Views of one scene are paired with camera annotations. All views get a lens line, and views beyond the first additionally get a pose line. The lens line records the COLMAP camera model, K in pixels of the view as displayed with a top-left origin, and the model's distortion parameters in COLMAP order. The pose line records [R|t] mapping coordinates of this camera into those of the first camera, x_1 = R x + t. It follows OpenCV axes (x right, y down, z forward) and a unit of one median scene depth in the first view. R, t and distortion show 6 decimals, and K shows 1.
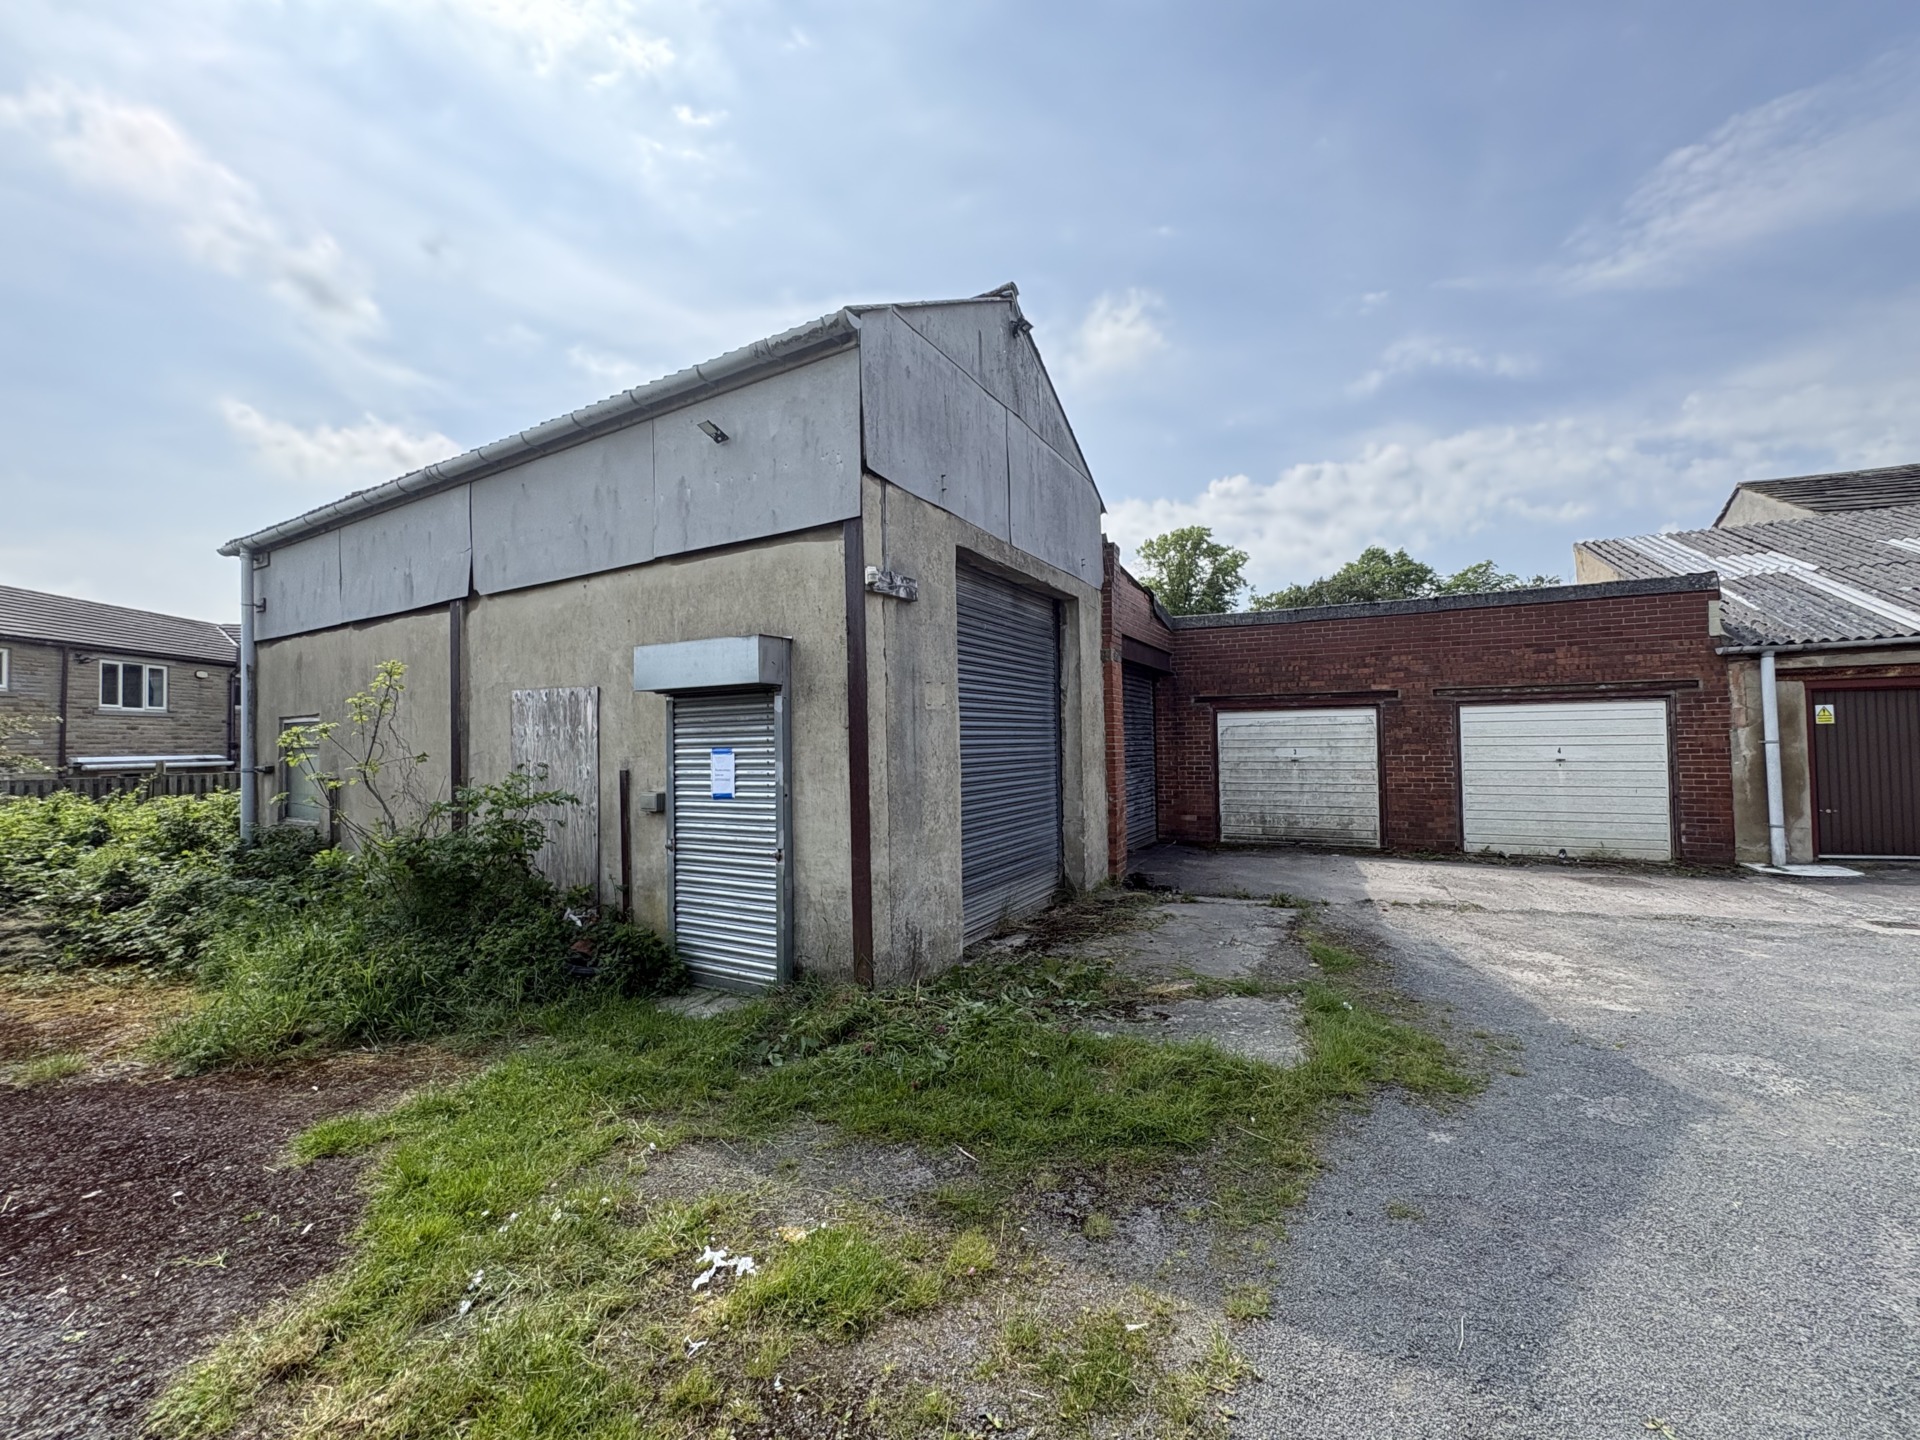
lens RADIAL K [[760.9, 0, 967.1], [0, 760.9, 723.5], [0, 0, 1]] dist [0.000642, 0.000069]
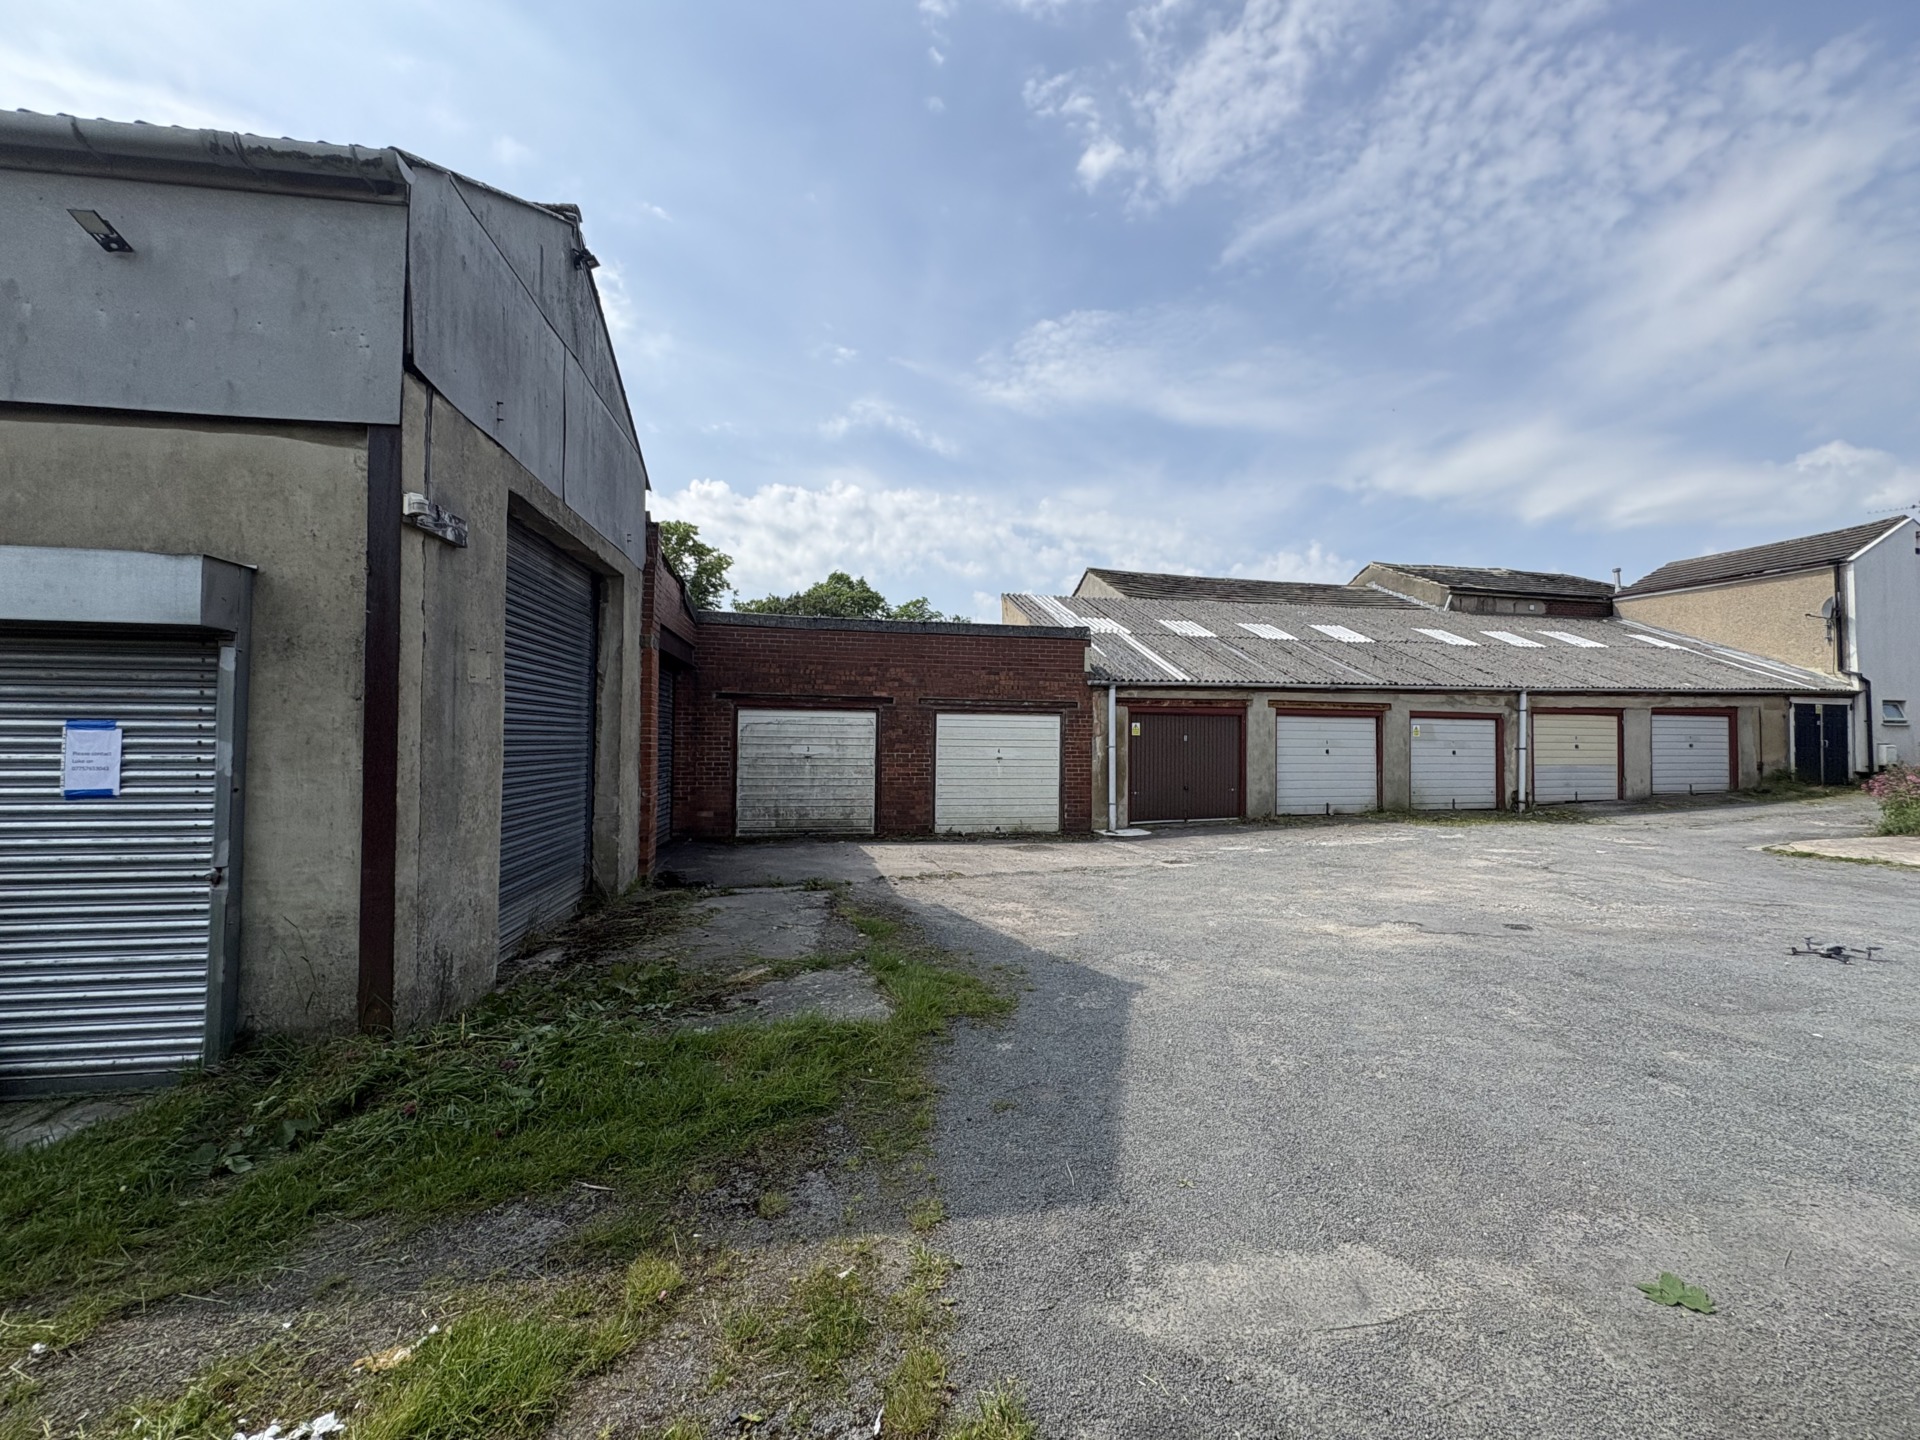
lens RADIAL K [[760.9, 0, 959.2], [0, 760.9, 723.3], [0, 0, 1]] dist [0.000642, 0.000069]
pose [[0.787713, 0.037335, 0.614910, -0.138872], [-0.036031, 0.999245, -0.014513, 0.018099], [-0.614988, -0.010724, 0.788464, 0.034798]]
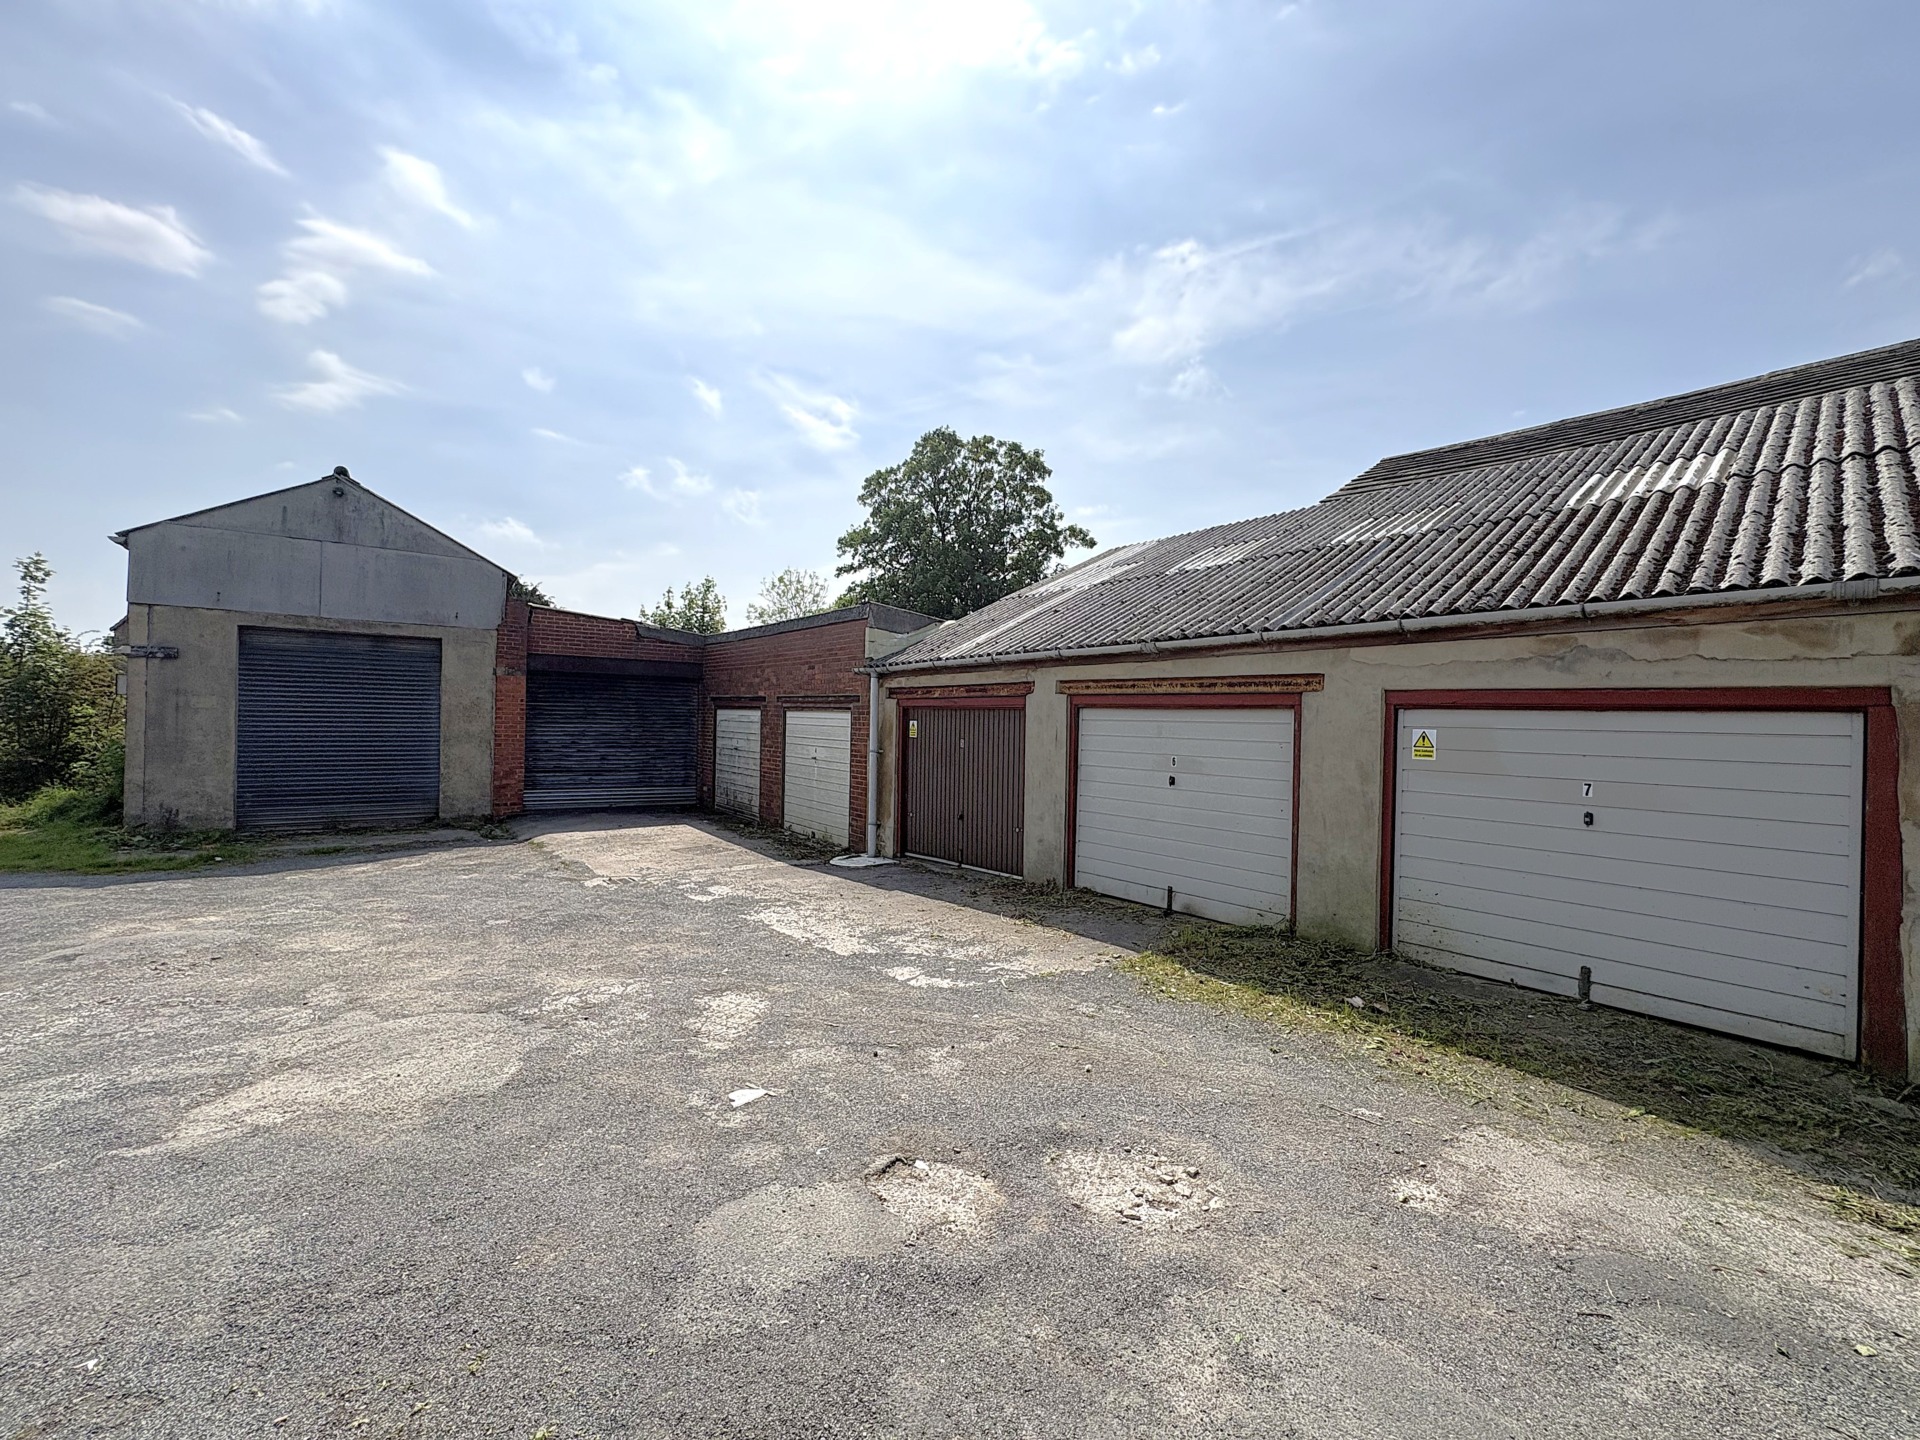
lens RADIAL K [[760.9, 0, 963.6], [0, 760.9, 720.6], [0, 0, 1]] dist [0.000642, 0.000069]
pose [[0.899065, 0.036462, -0.436295, 2.768627], [-0.024752, 0.999165, 0.032495, -0.103598], [0.437115, -0.018416, 0.899217, 0.030786]]
